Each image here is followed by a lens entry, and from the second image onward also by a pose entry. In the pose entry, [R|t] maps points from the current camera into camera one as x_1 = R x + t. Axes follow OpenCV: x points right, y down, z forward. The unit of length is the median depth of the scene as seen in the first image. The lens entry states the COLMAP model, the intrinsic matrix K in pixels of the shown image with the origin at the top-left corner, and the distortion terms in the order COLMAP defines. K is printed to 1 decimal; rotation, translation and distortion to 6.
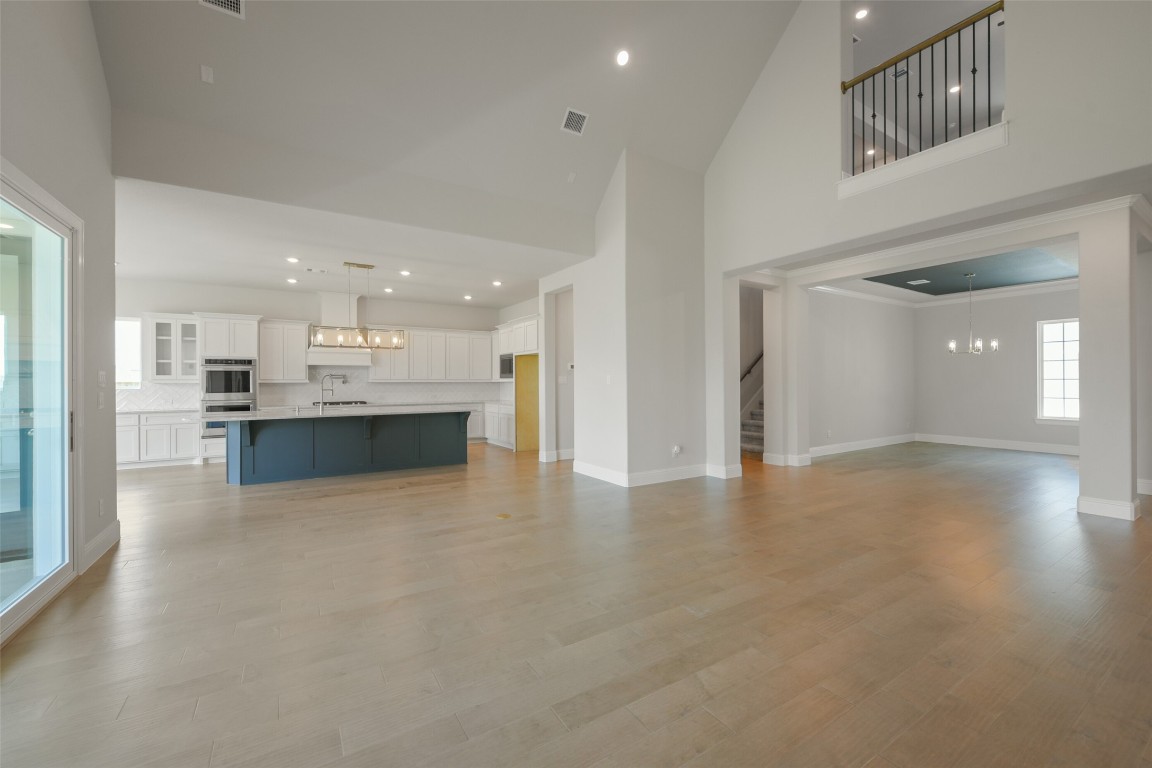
lens RADIAL K [[463.8, 0, 576.6], [0, 463.8, 384.2], [0, 0, 1]] dist [-0.009126, -0.000360]
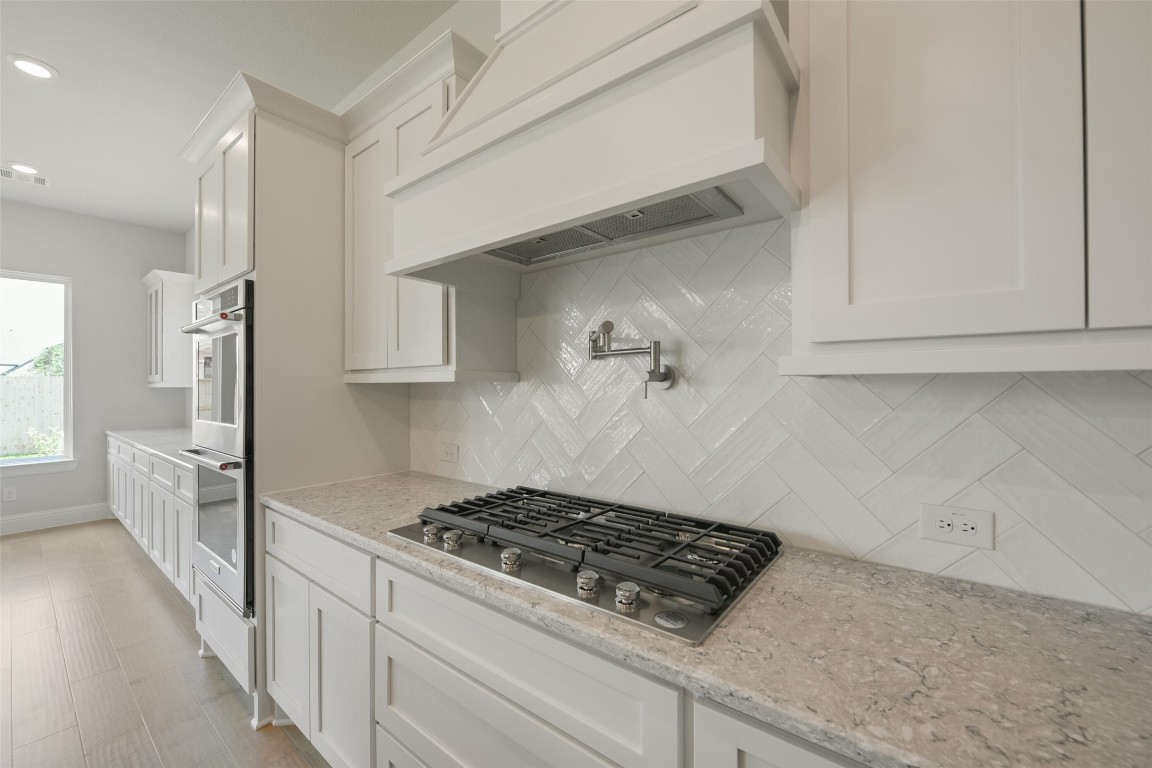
lens RADIAL K [[463.8, 0, 573.6], [0, 463.8, 381.9], [0, 0, 1]] dist [-0.009126, -0.000360]
pose [[0.332807, 0.004660, -0.942983, -0.443665], [0.007744, 0.999941, 0.007675, -0.005503], [0.942963, -0.009857, 0.332751, 1.111077]]
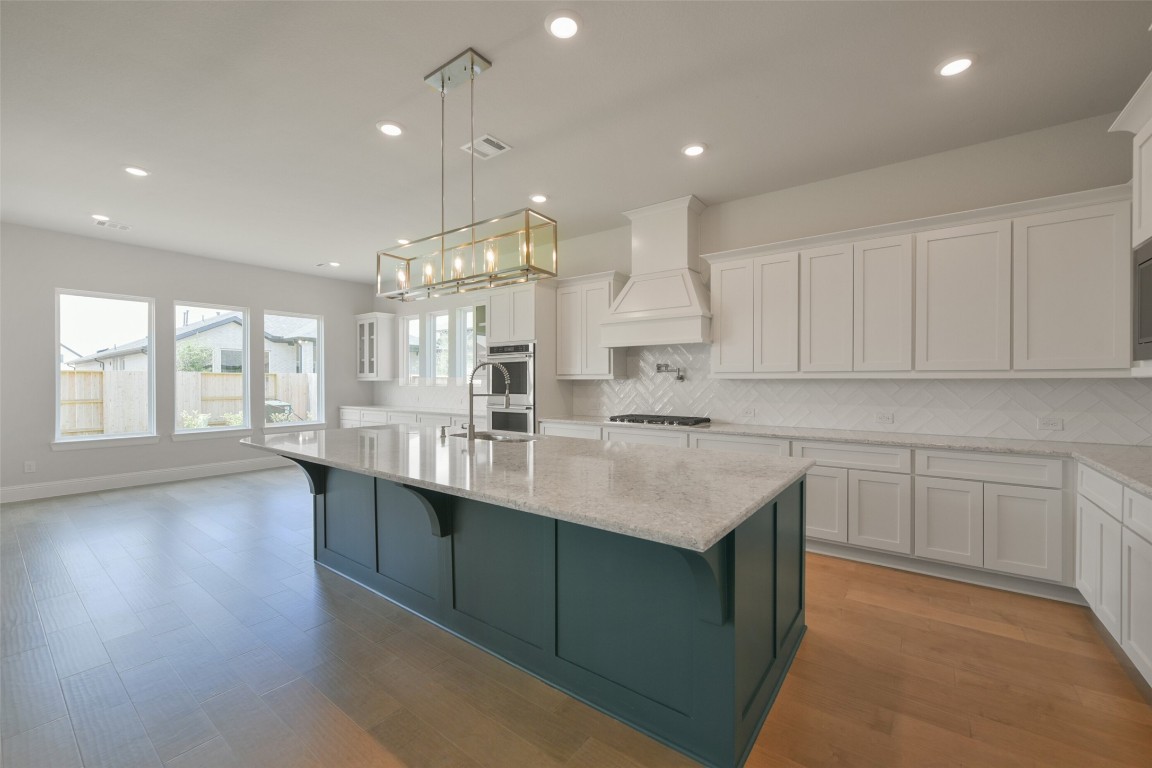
lens RADIAL K [[463.8, 0, 573.4], [0, 463.8, 381.3], [0, 0, 1]] dist [-0.009126, -0.000360]
pose [[0.354015, 0.013989, -0.935135, -0.070658], [0.000591, 0.999885, 0.015181, -0.011455], [0.935240, -0.005927, 0.353966, 0.849032]]
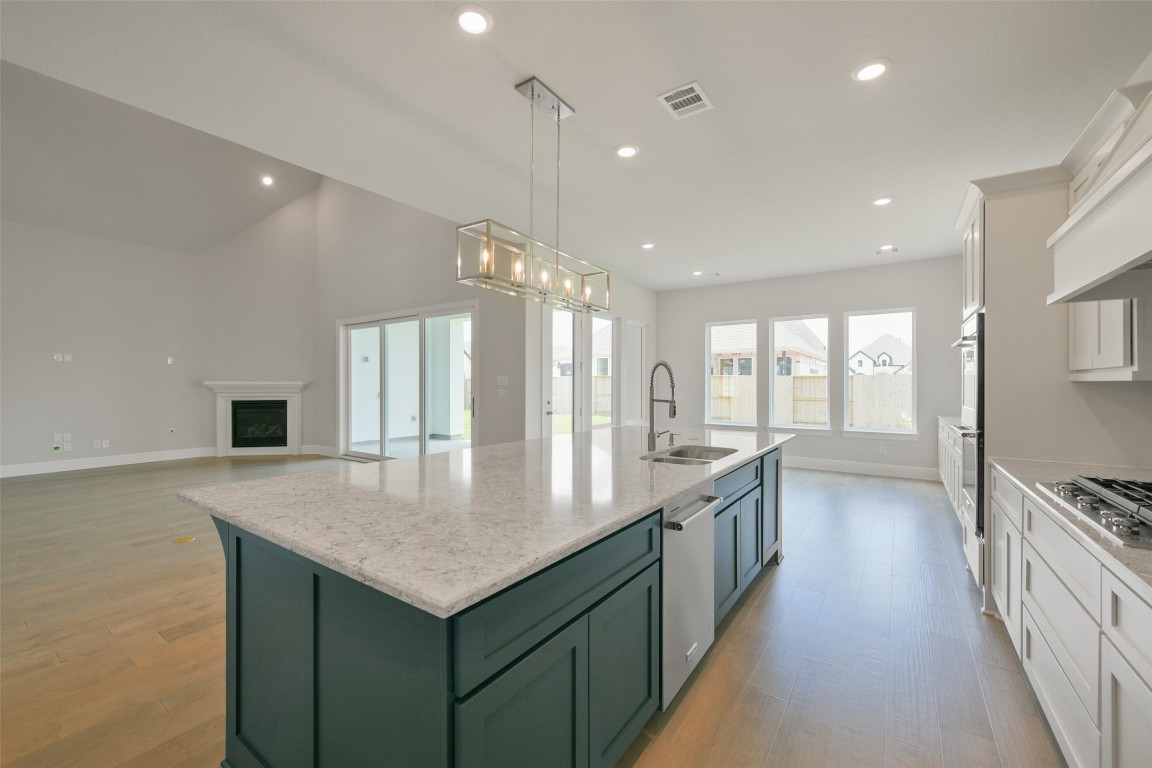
lens RADIAL K [[463.8, 0, 578.6], [0, 463.8, 382.7], [0, 0, 1]] dist [-0.009126, -0.000360]
pose [[-0.915888, 0.010198, -0.401304, -0.300795], [0.011256, 0.999937, -0.000279, -0.006596], [0.401276, -0.004772, -0.915945, 1.230011]]
